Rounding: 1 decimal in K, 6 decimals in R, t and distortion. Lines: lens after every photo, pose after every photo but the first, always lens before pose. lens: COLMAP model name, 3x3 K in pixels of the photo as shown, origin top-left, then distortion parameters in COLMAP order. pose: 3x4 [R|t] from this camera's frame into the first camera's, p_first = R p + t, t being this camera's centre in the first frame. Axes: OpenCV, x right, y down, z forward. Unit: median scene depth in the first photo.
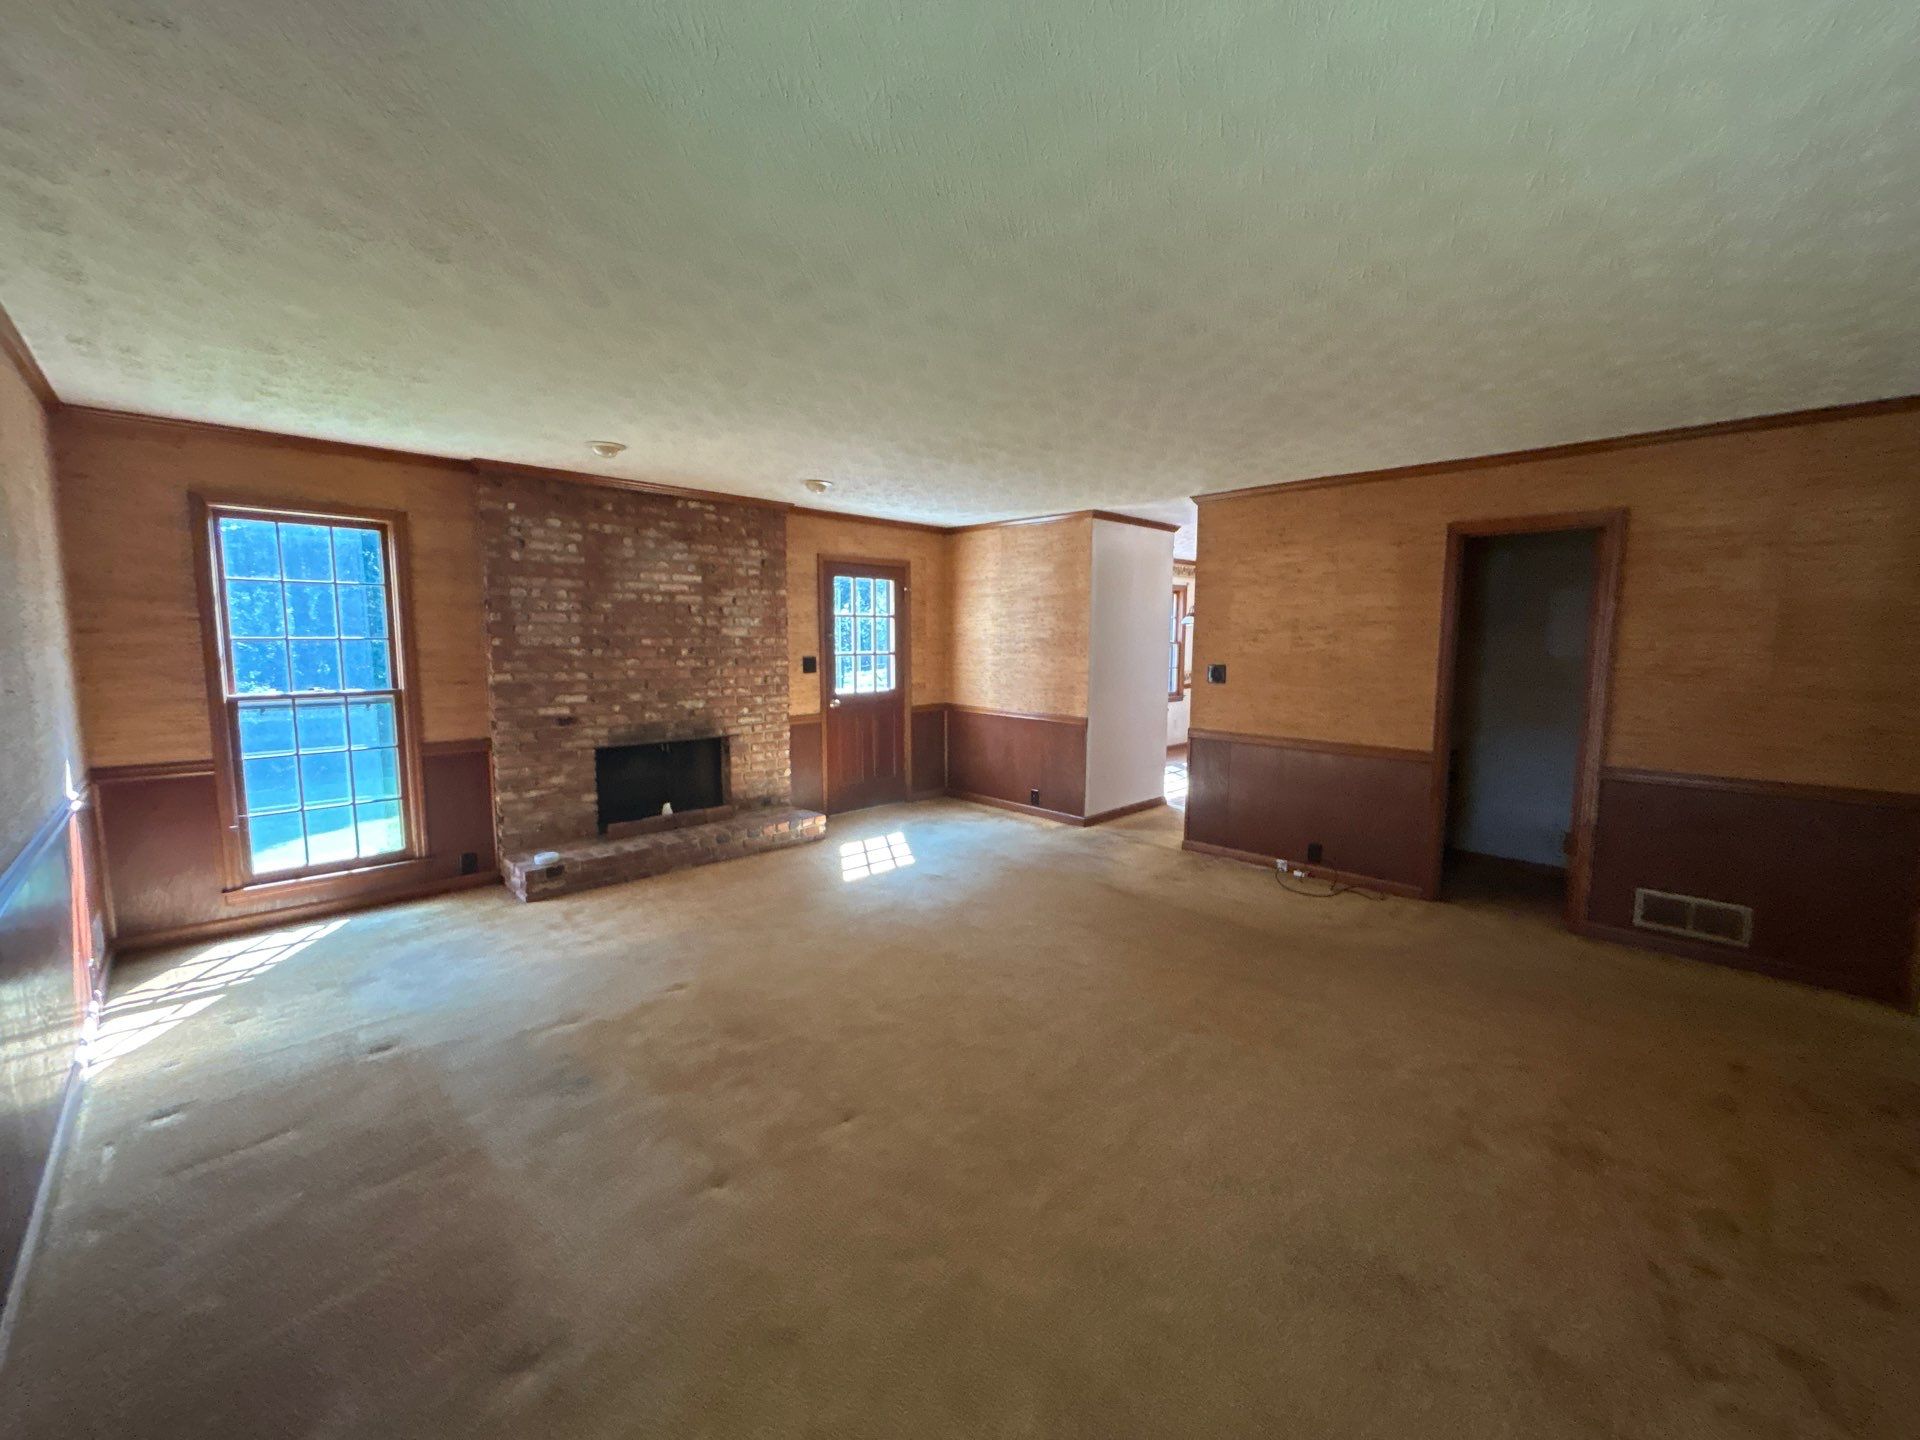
lens RADIAL K [[776.5, 0, 961.0], [0, 776.5, 717.8], [0, 0, 1]] dist [0.003884, 0.000944]
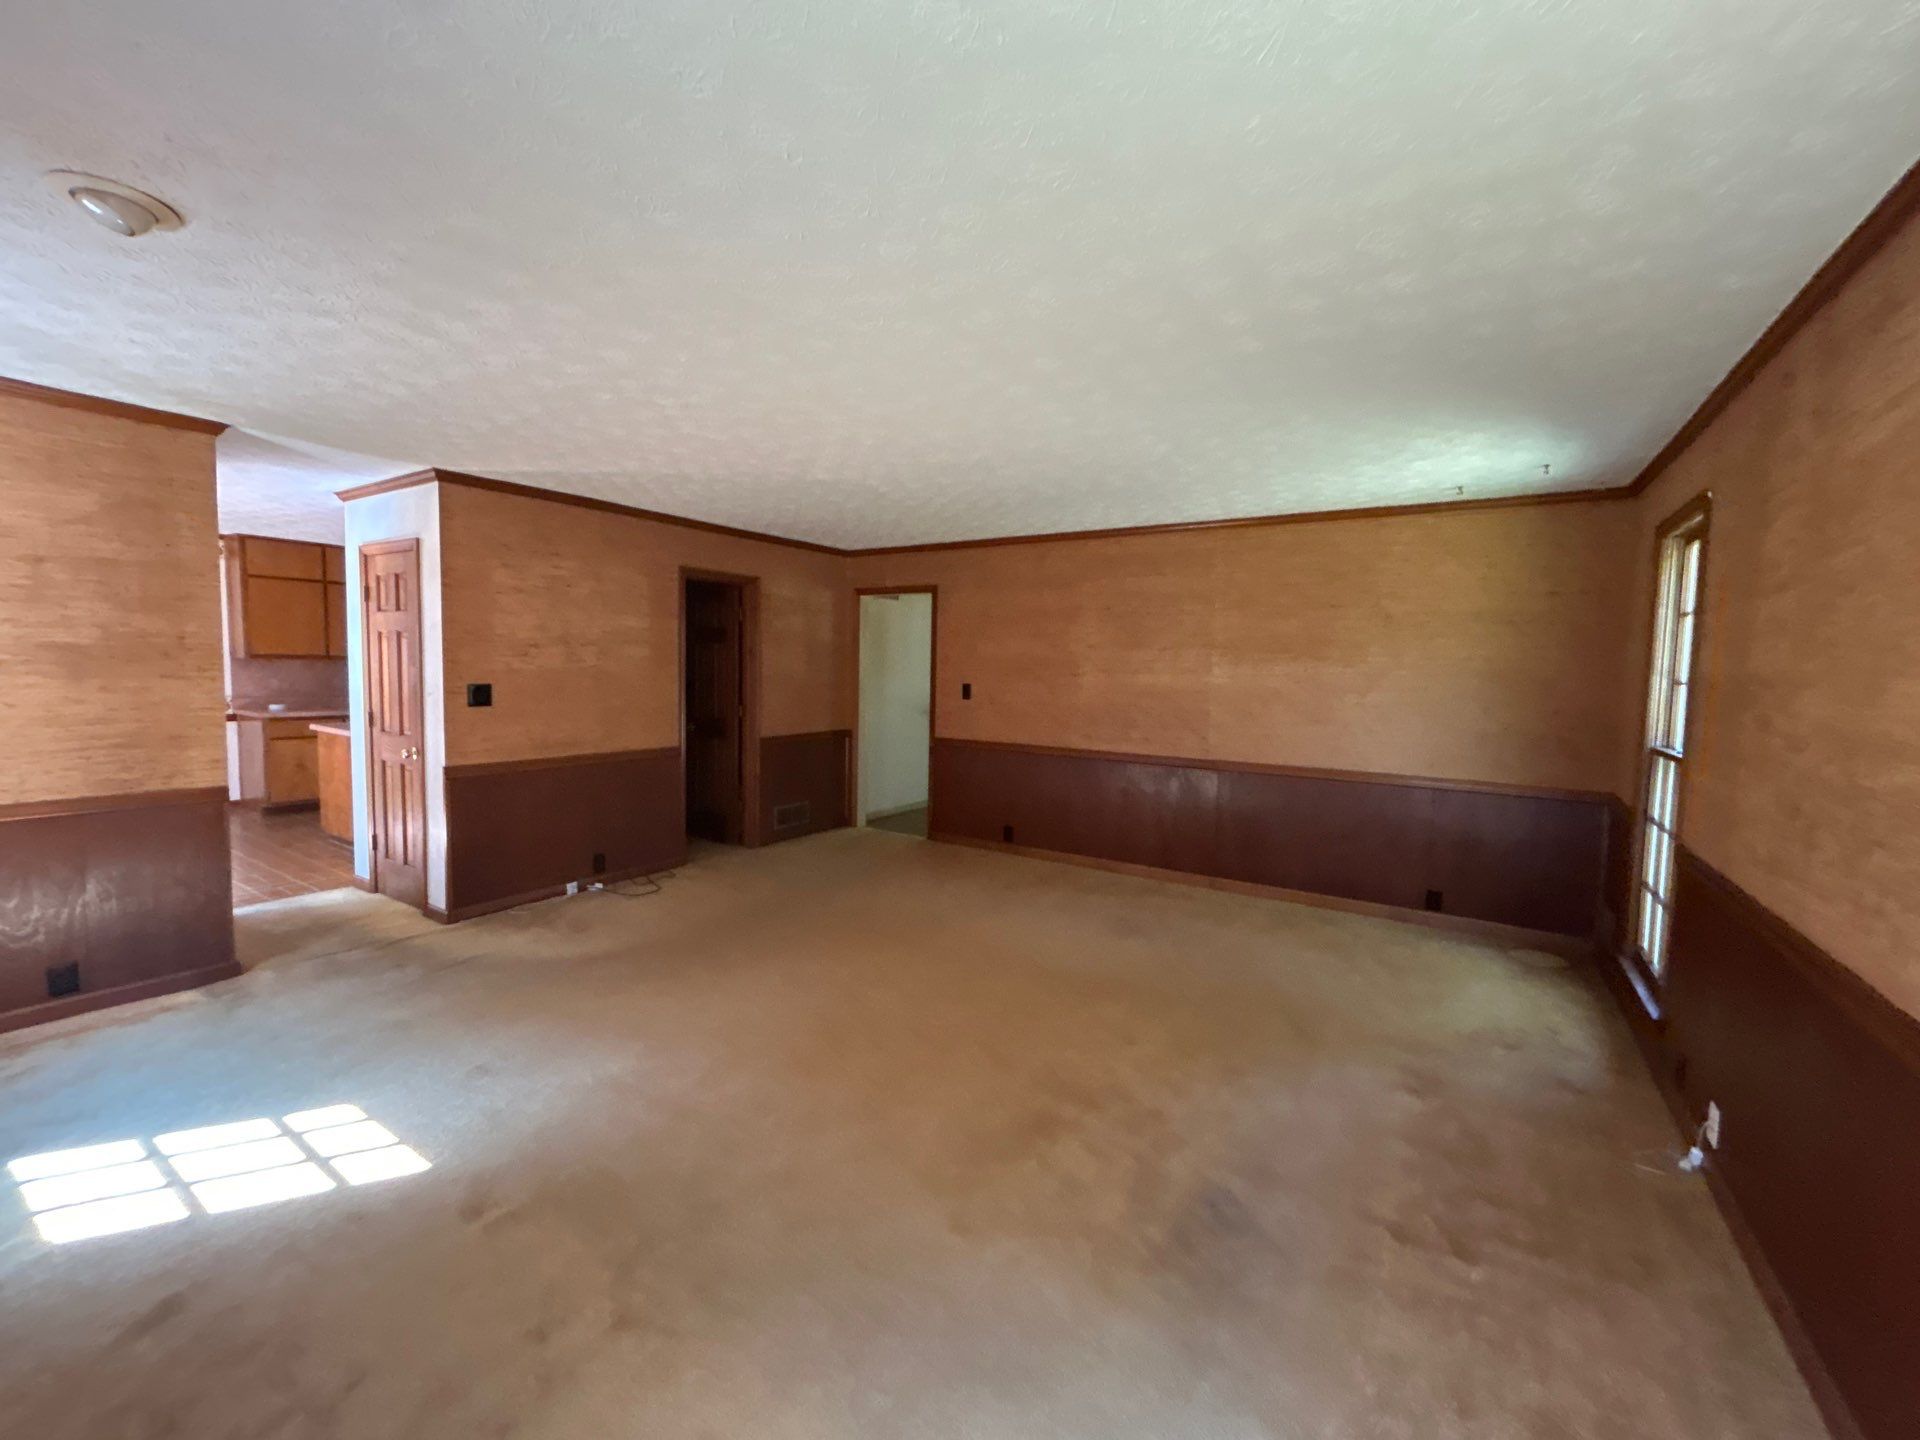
lens RADIAL K [[776.5, 0, 960.3], [0, 776.5, 719.1], [0, 0, 1]] dist [0.003884, 0.000944]
pose [[-0.223371, -0.075645, 0.971794, -0.627159], [0.082427, 0.991947, 0.096160, -0.073140], [-0.971242, 0.101582, -0.215337, 0.731031]]
